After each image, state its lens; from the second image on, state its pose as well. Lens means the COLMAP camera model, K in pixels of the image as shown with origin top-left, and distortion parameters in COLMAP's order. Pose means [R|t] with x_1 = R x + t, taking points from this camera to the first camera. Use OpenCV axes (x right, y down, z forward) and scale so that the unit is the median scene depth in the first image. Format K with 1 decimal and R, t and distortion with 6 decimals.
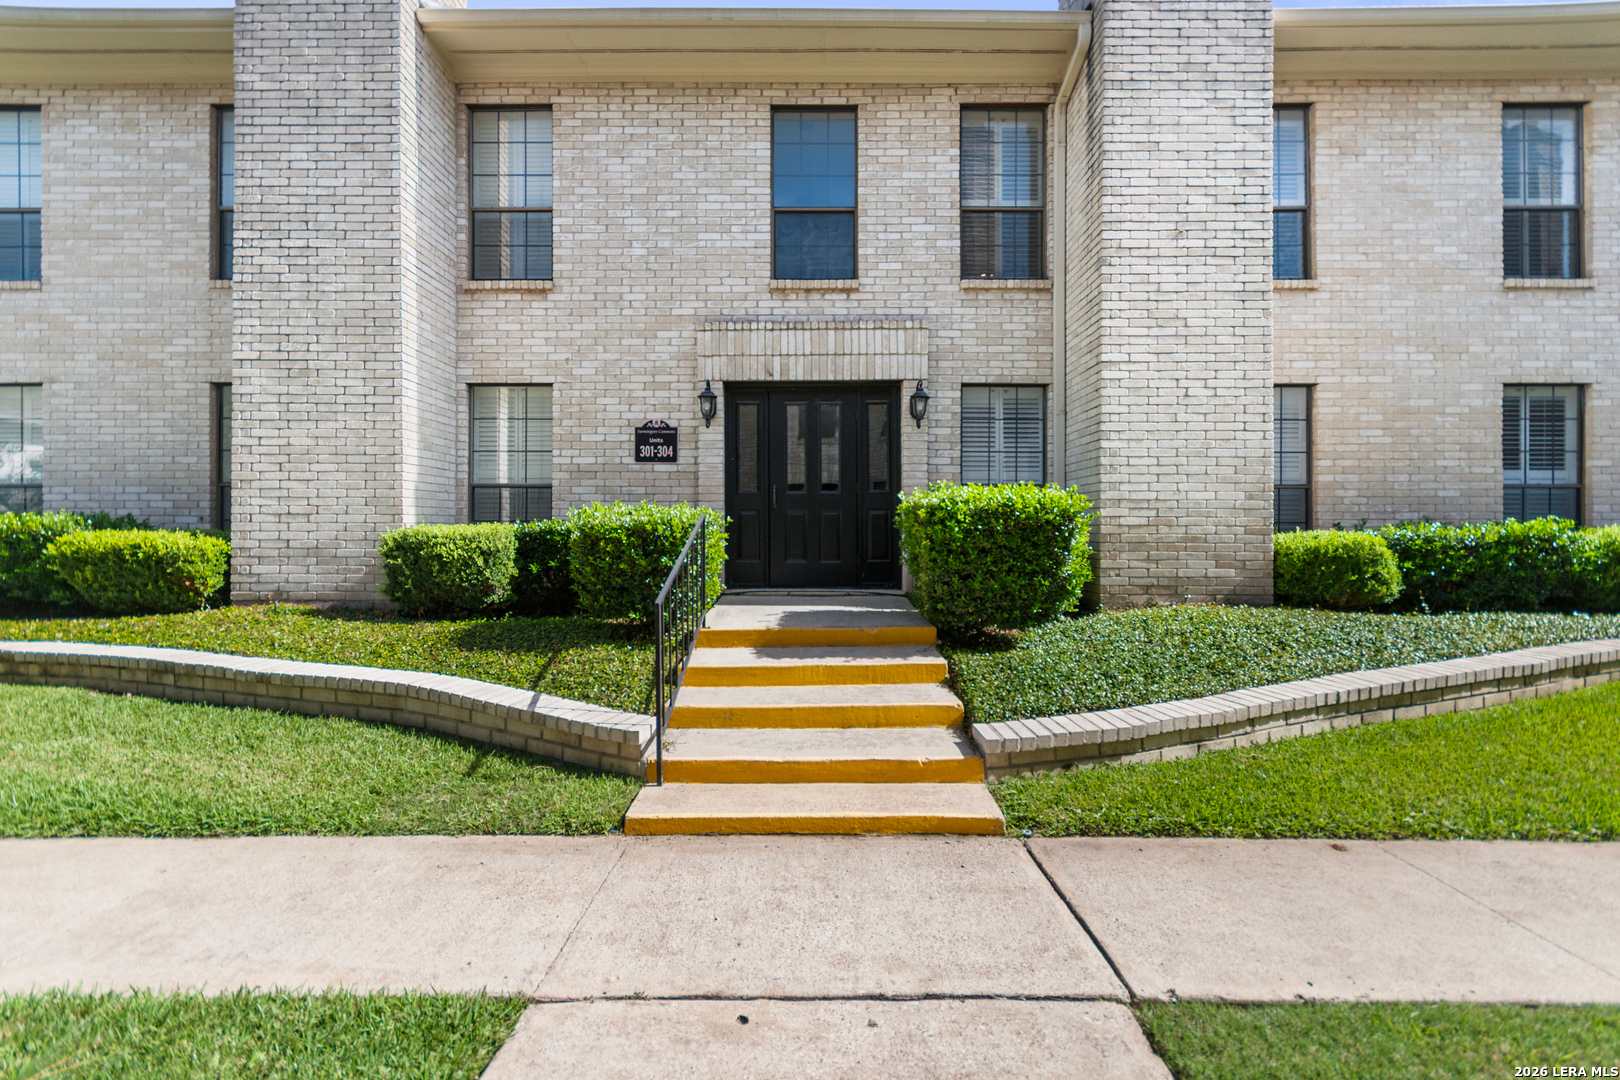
lens RADIAL K [[717.0, 0, 804.1], [0, 717.0, 527.1], [0, 0, 1]] dist [0.004918, -0.000496]
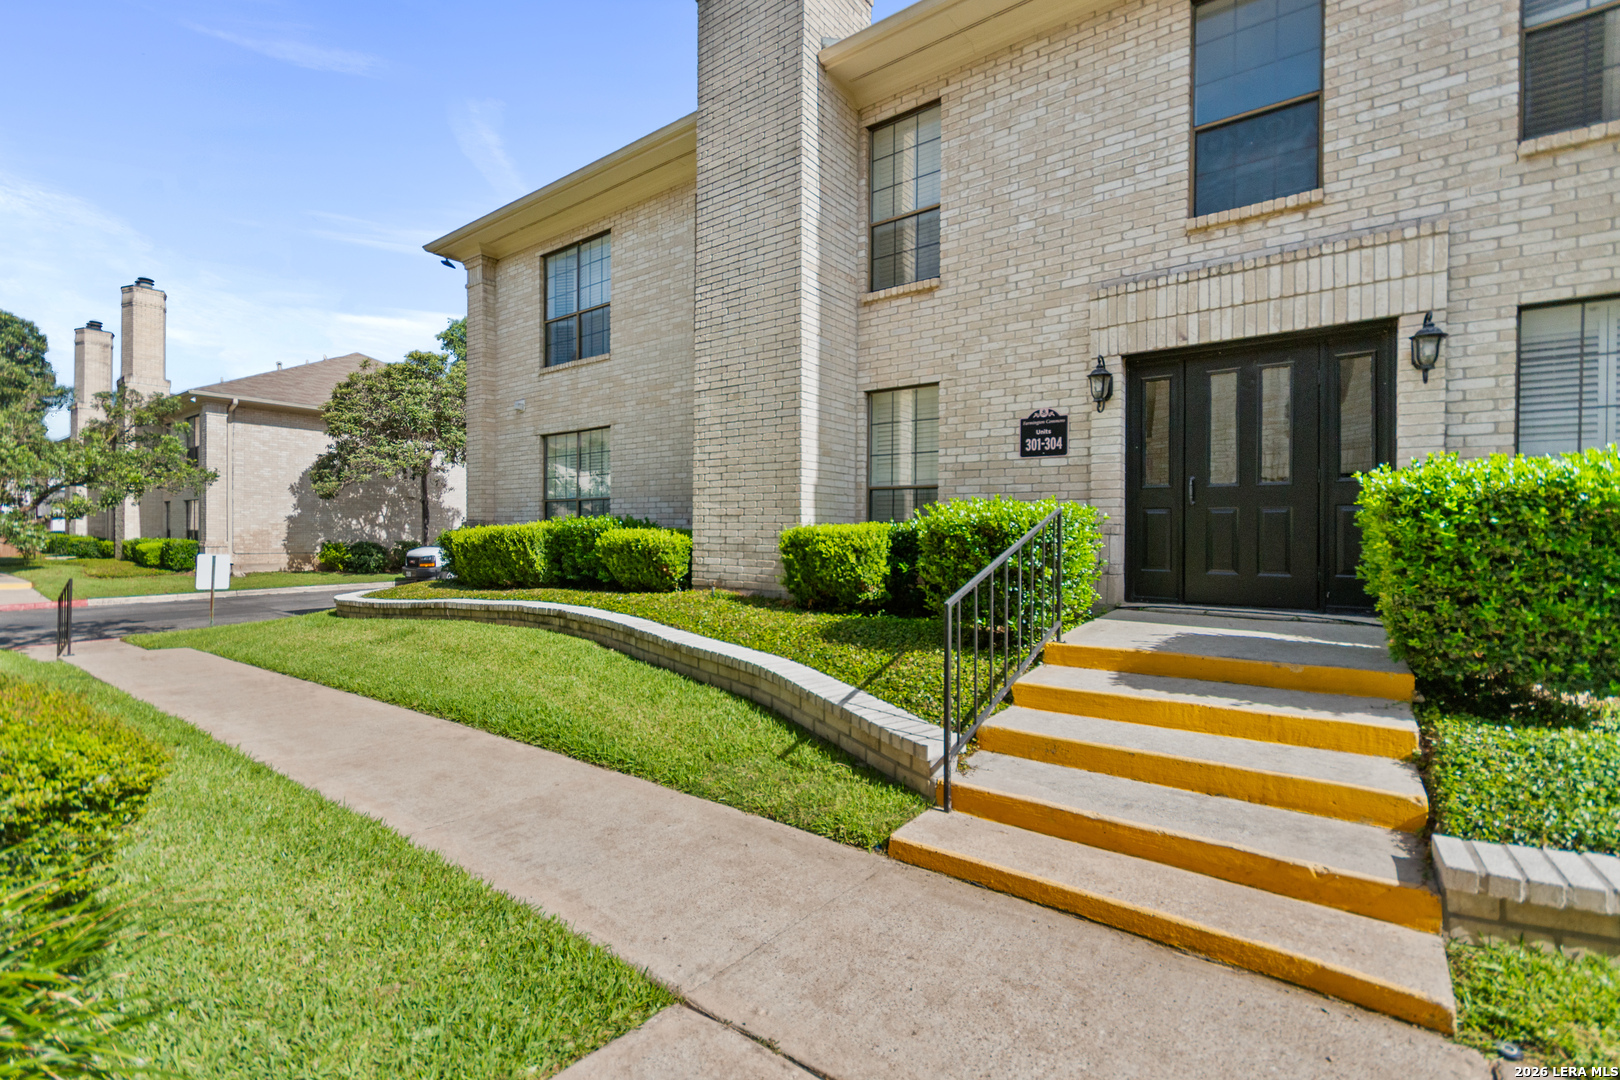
lens RADIAL K [[717.0, 0, 811.2], [0, 717.0, 541.4], [0, 0, 1]] dist [0.004918, -0.000496]
pose [[0.802850, 0.012465, -0.596051, 0.114593], [-0.010639, 0.999922, 0.006581, 0.016053], [0.596086, 0.001058, 0.802920, 0.122652]]
